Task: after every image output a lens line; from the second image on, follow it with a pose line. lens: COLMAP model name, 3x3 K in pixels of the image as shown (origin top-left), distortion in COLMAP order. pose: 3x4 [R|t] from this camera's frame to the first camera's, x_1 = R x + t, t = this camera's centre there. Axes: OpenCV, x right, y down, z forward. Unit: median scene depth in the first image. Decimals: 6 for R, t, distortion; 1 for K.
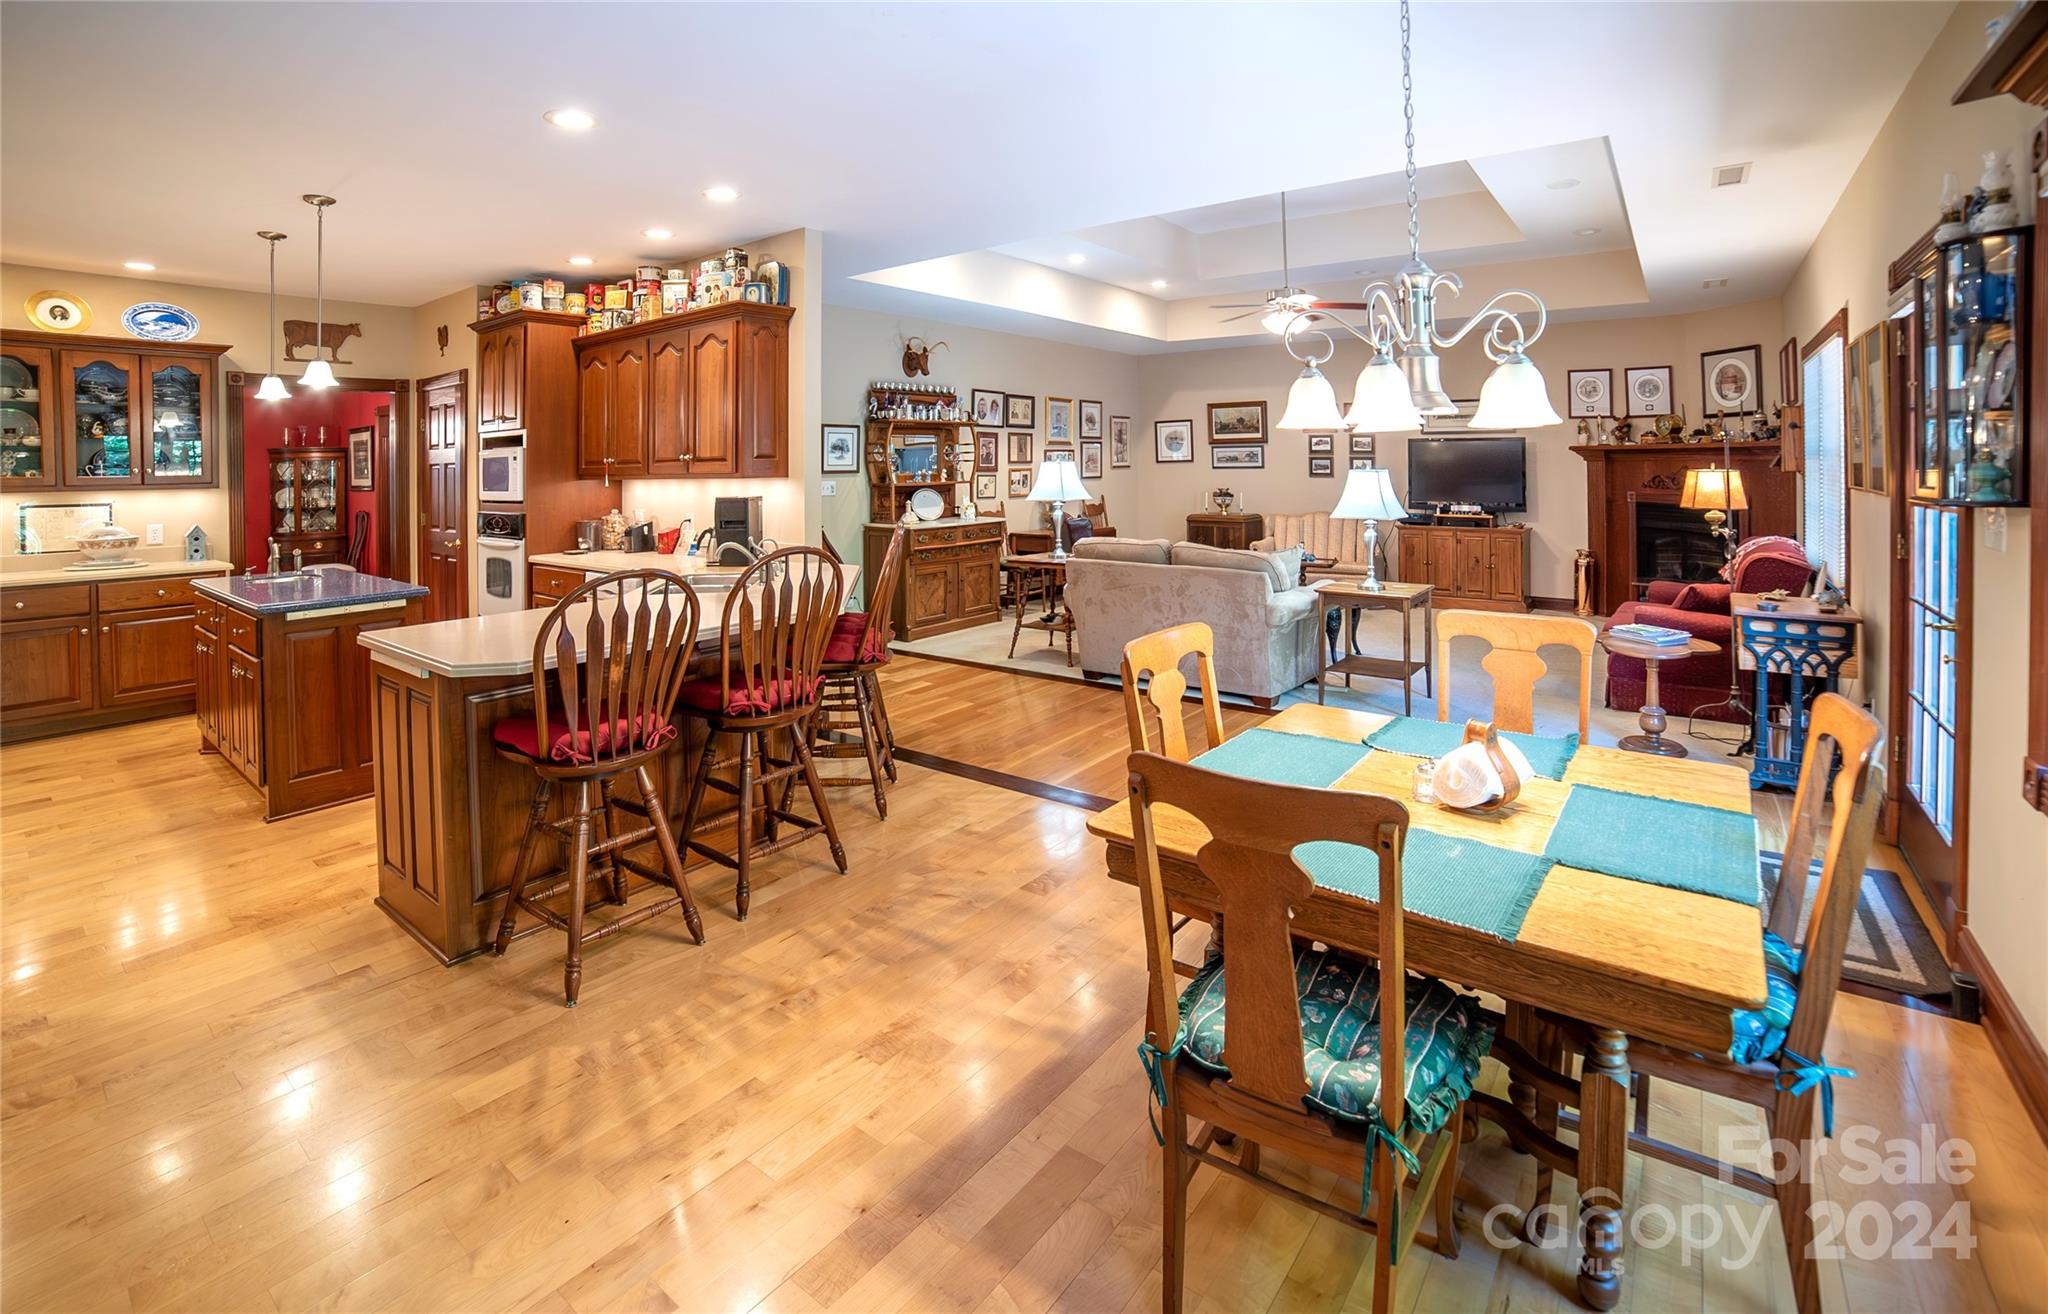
lens RADIAL K [[940.0, 0, 1028.5], [0, 940.0, 717.9], [0, 0, 1]] dist [-0.039027, 0.032282]
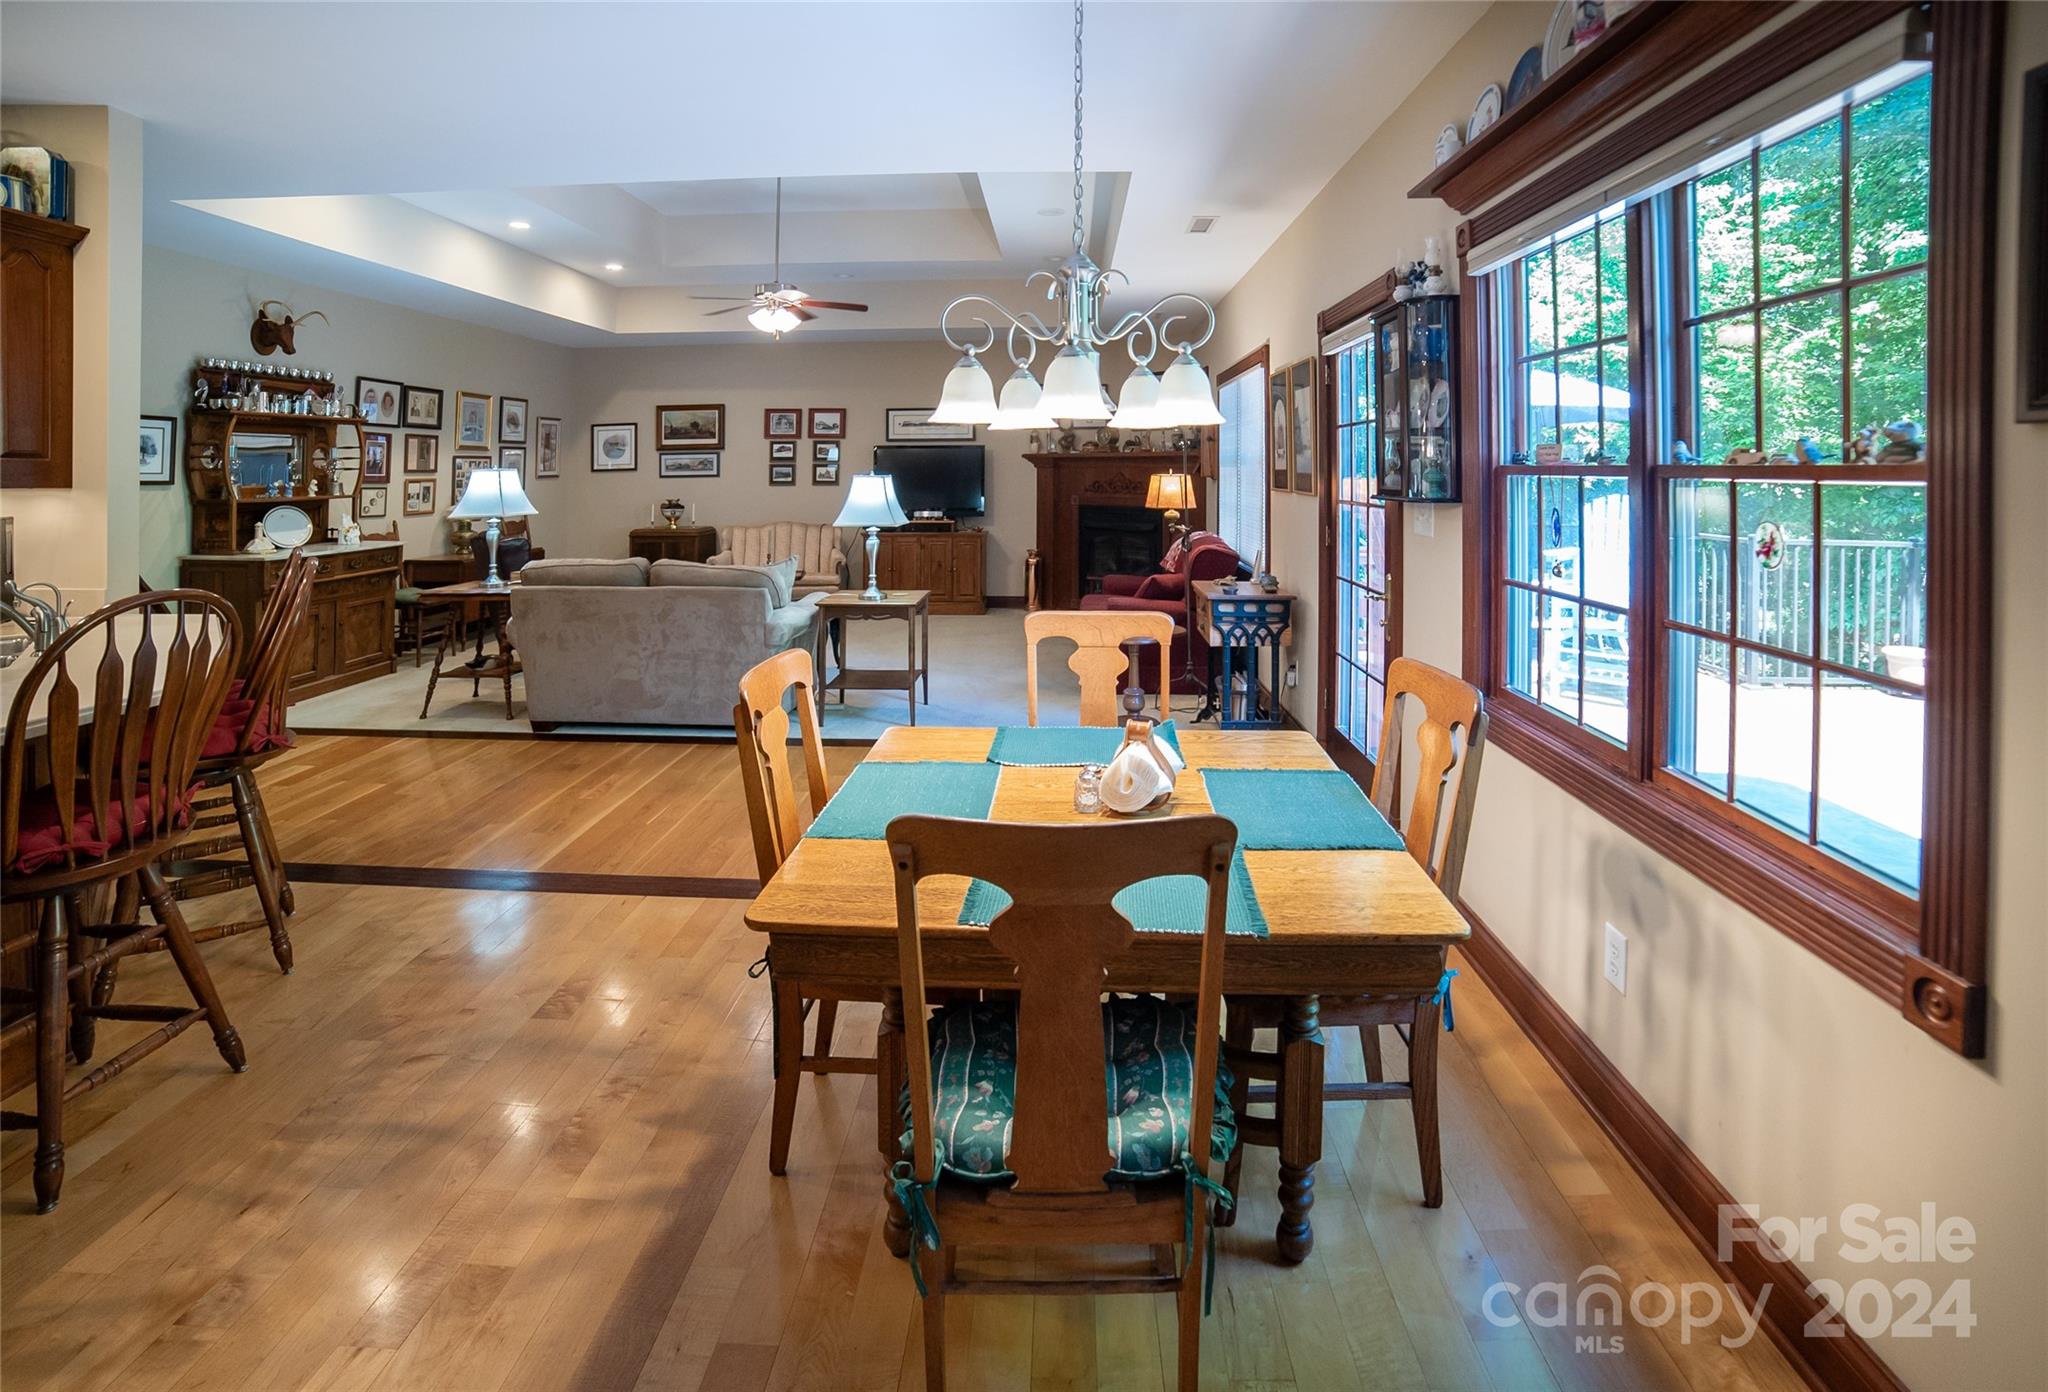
lens RADIAL K [[1000.2, 0, 1015.6], [0, 1000.2, 651.7], [0, 0, 1]] dist [-0.093911, 0.056842]
pose [[0.829393, -0.091783, 0.551074, -0.074168], [0.141123, 0.988842, -0.047701, -0.015081], [-0.540547, 0.117332, 0.833092, 0.079385]]
